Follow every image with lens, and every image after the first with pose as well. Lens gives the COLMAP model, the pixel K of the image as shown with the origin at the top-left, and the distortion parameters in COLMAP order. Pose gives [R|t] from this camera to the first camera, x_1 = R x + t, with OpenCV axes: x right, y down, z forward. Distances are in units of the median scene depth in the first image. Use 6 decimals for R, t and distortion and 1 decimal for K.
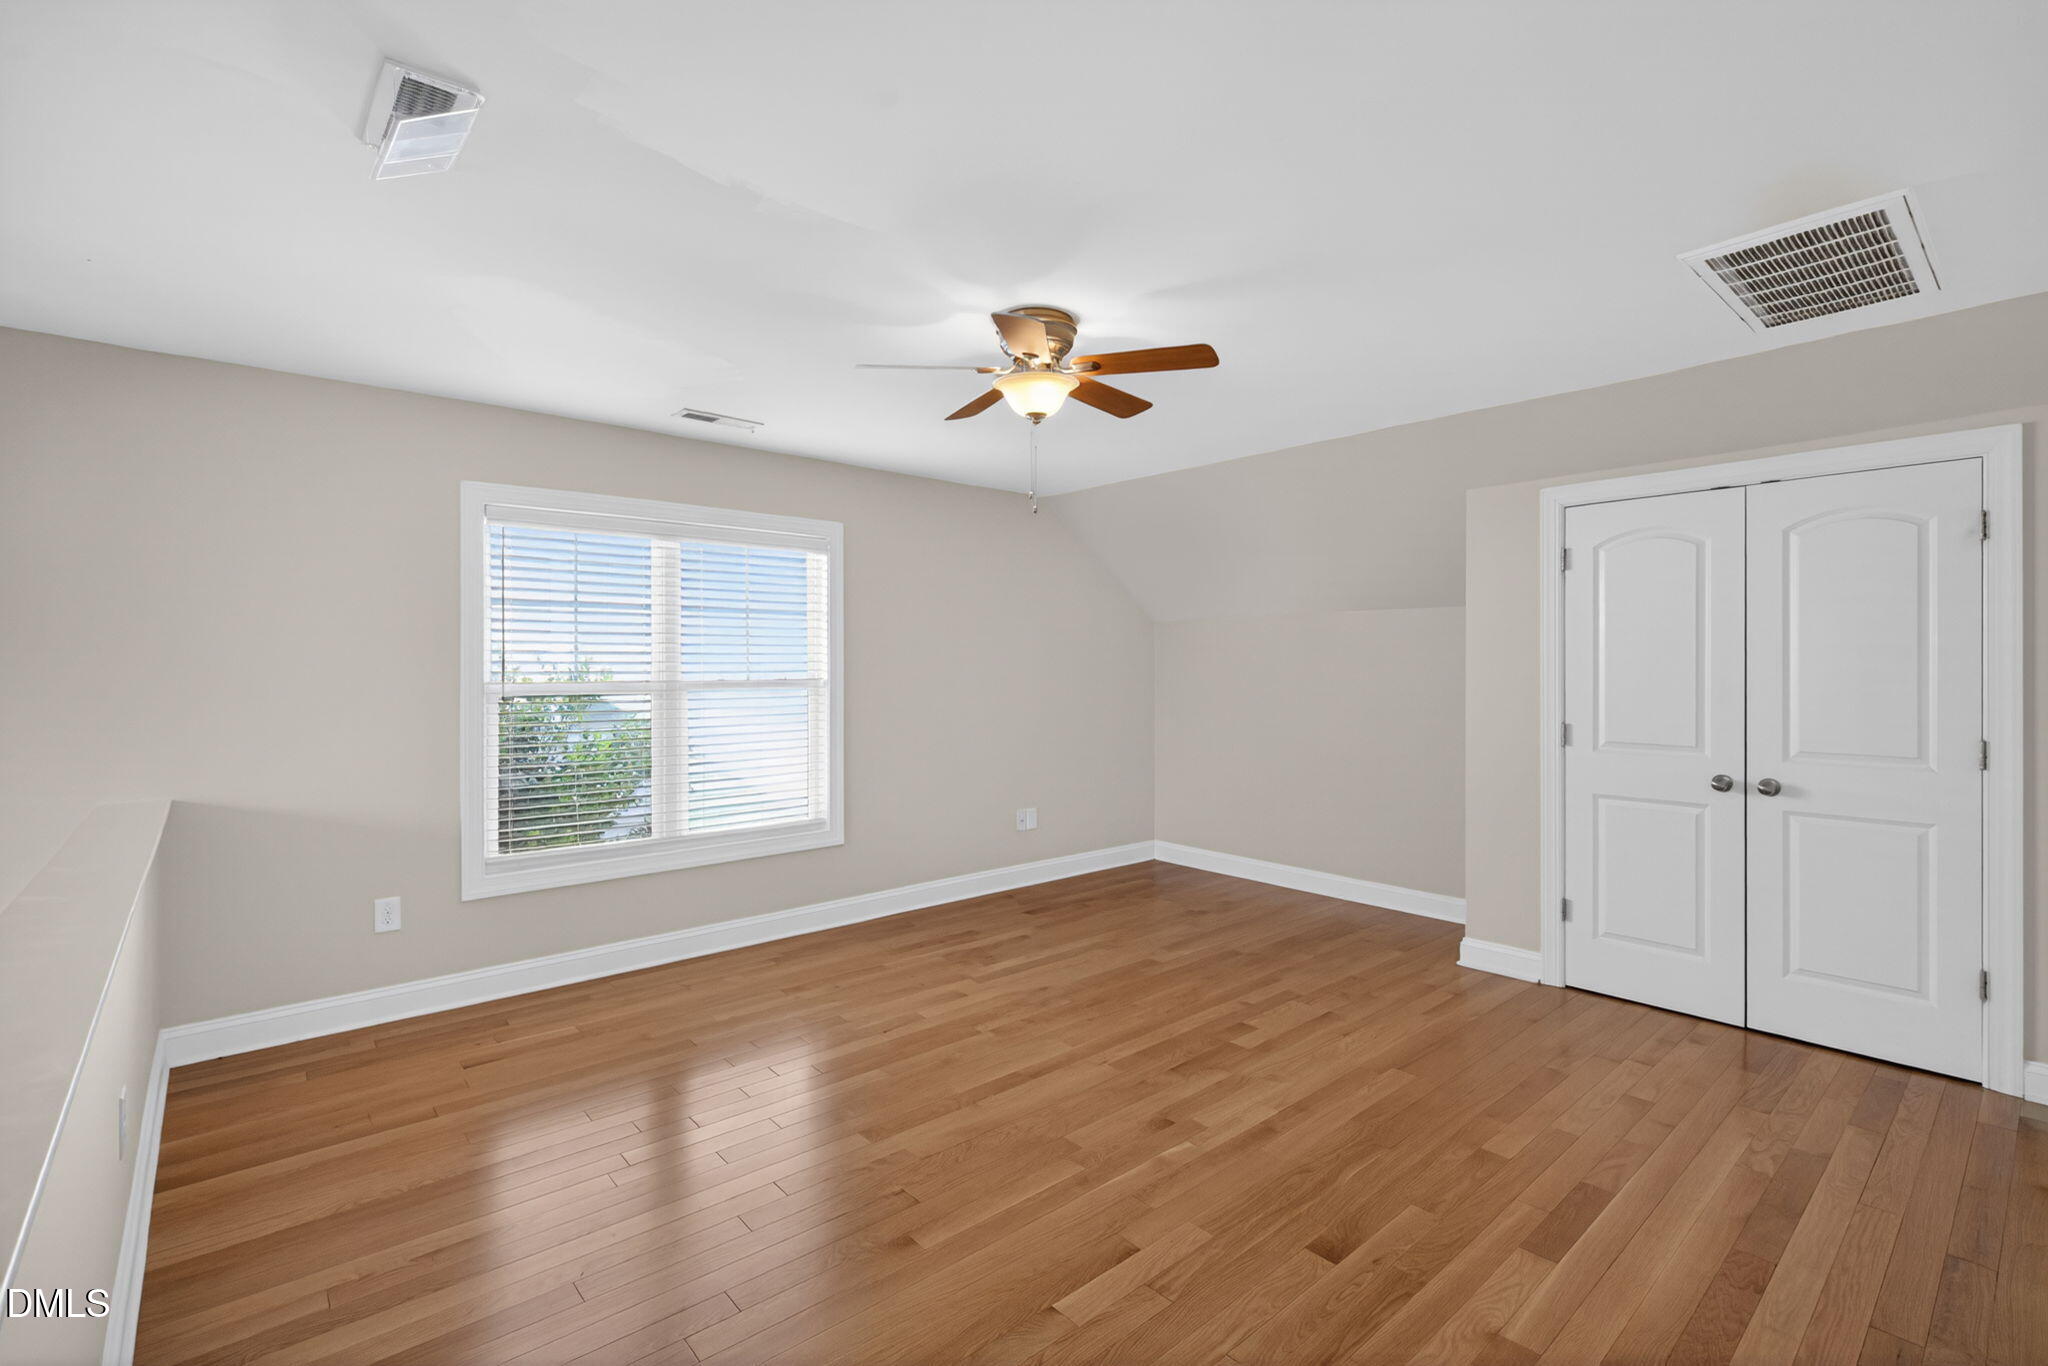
lens RADIAL K [[920.3, 0, 1008.6], [0, 920.3, 669.8], [0, 0, 1]] dist [0.003264, -0.000832]
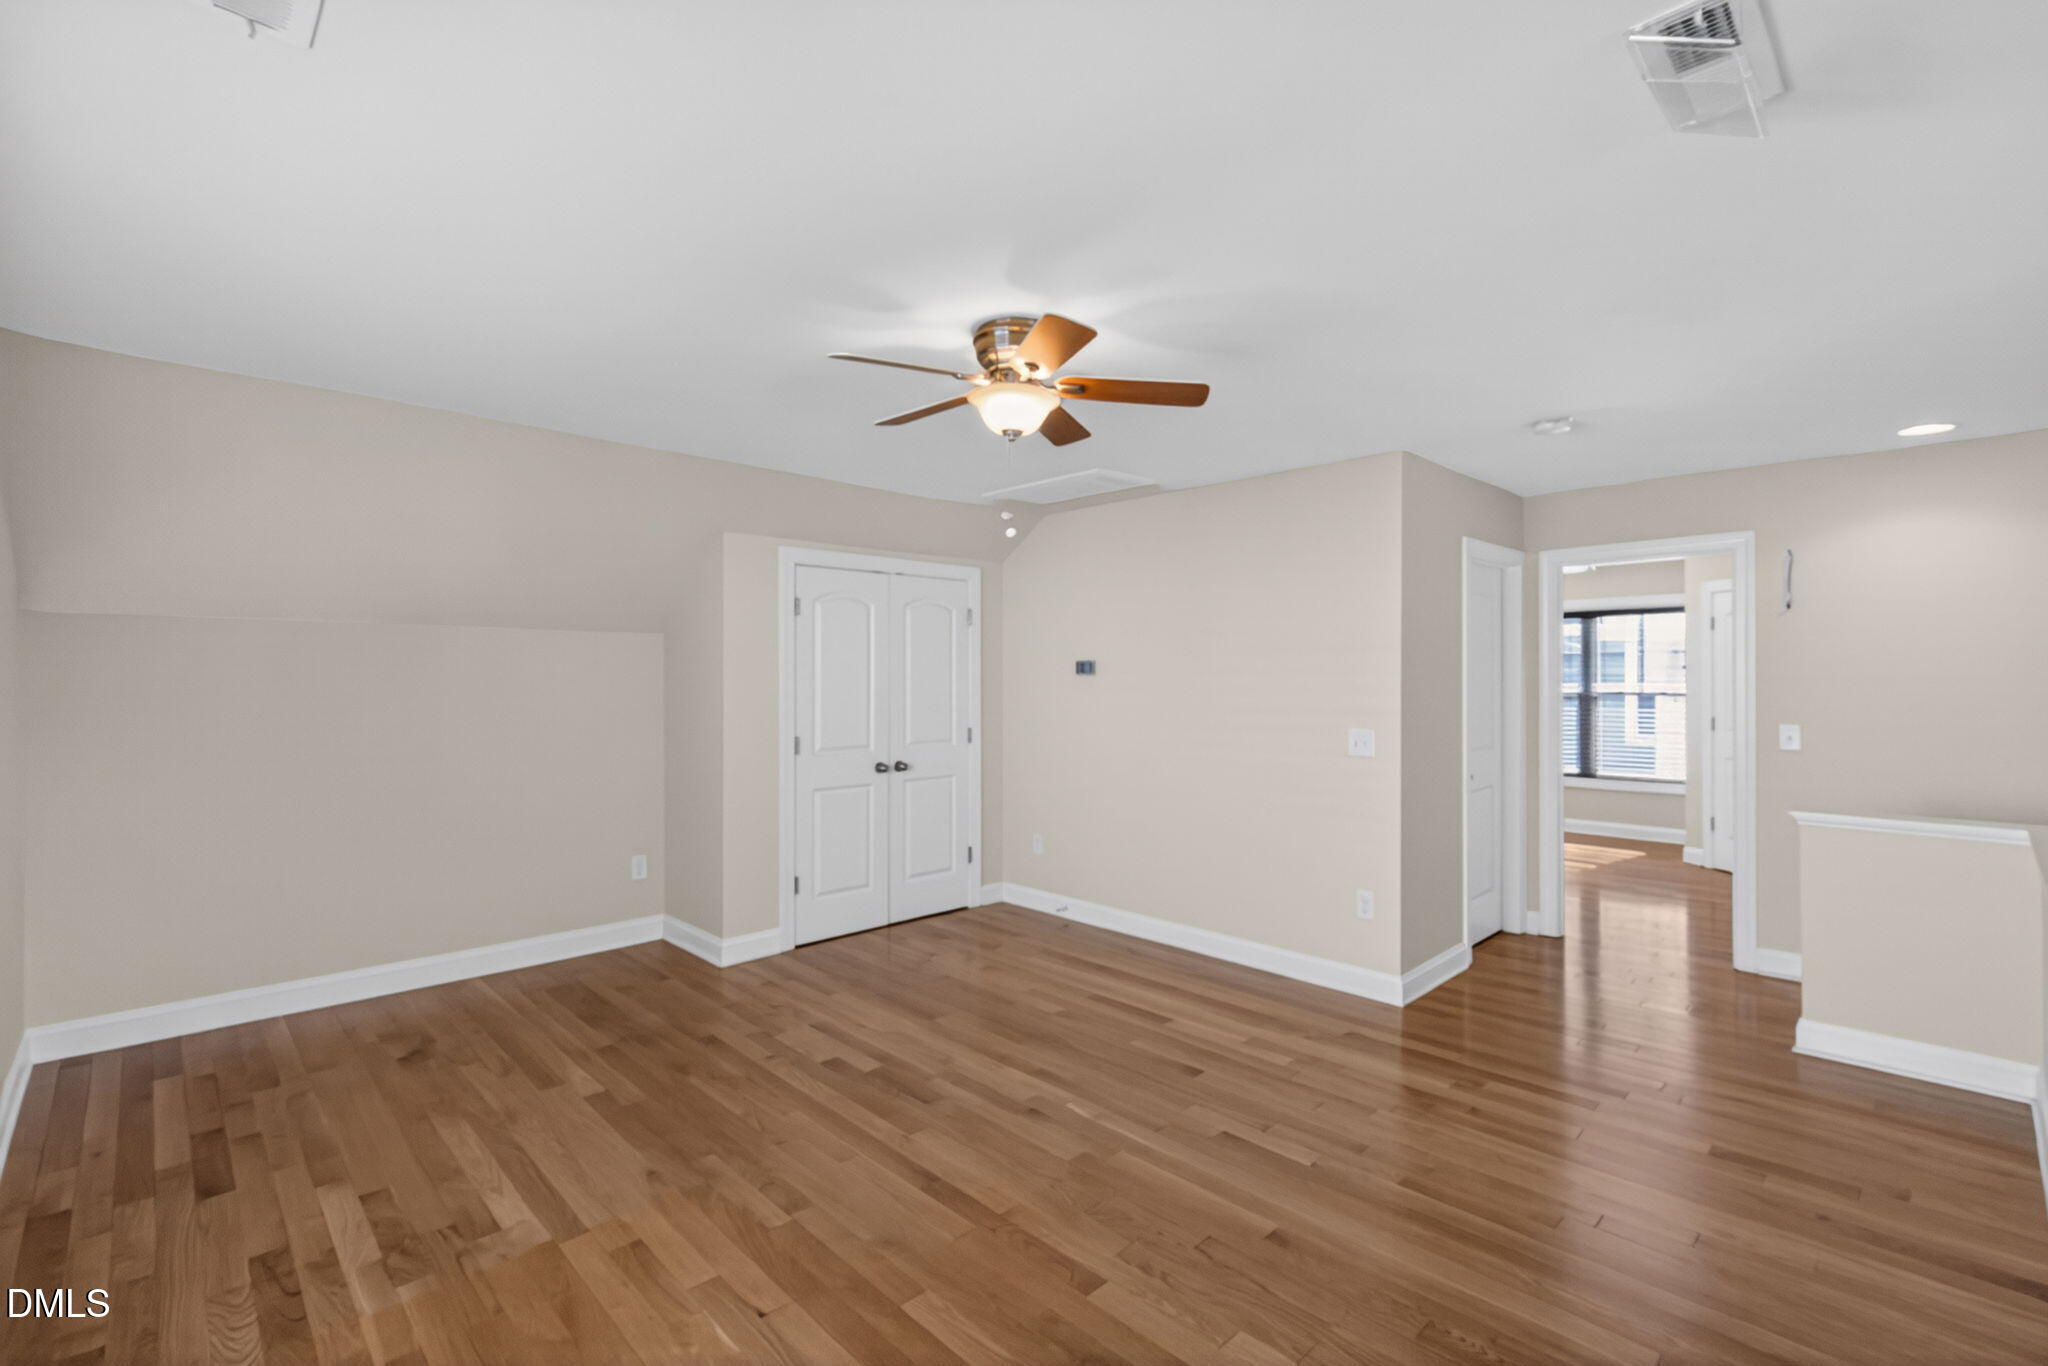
lens RADIAL K [[920.3, 0, 1008.6], [0, 920.3, 669.8], [0, 0, 1]] dist [0.003264, -0.000832]
pose [[-0.047021, 0.008583, 0.998857, -0.737459], [0.008998, 0.999926, -0.008169, -0.023405], [-0.998853, 0.008604, -0.047094, 0.848830]]
